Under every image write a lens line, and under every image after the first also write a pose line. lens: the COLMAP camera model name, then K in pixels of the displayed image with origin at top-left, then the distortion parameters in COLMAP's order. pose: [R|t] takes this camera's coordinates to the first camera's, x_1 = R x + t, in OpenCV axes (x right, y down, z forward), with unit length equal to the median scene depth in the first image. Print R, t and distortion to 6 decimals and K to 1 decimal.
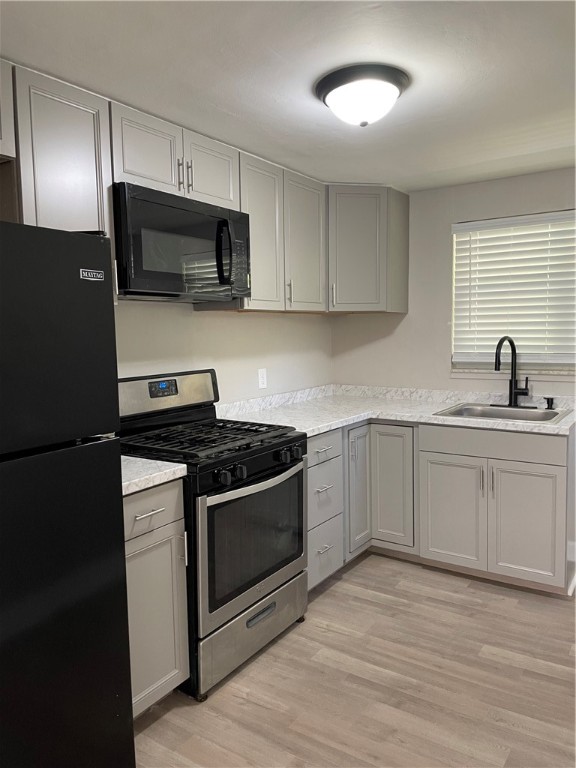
lens RADIAL K [[595.4, 0, 288.8], [0, 595.4, 383.5], [0, 0, 1]] dist [0.077261, -0.031397]
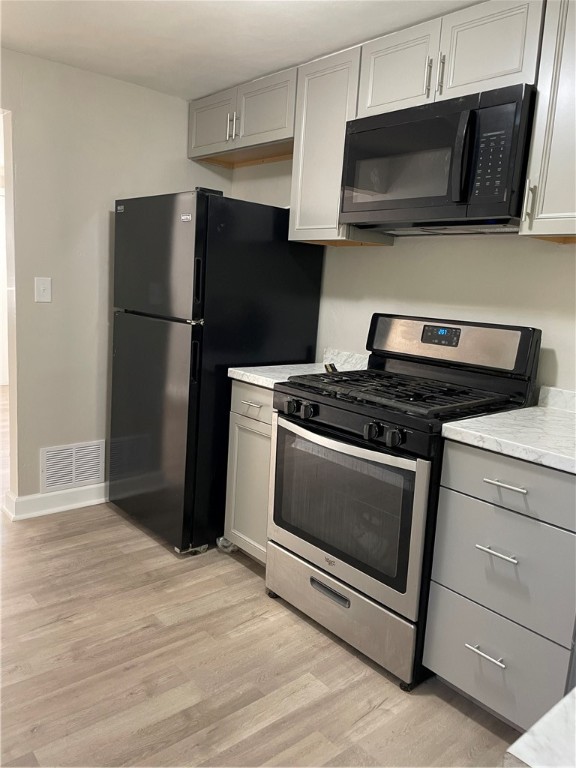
lens RADIAL K [[595.4, 0, 290.2], [0, 595.4, 380.1], [0, 0, 1]] dist [0.077261, -0.031397]
pose [[-0.268085, 0.160599, -0.949915, 0.739352], [-0.148113, 0.967415, 0.205358, -0.081252], [0.951942, 0.195748, -0.235563, 1.082296]]
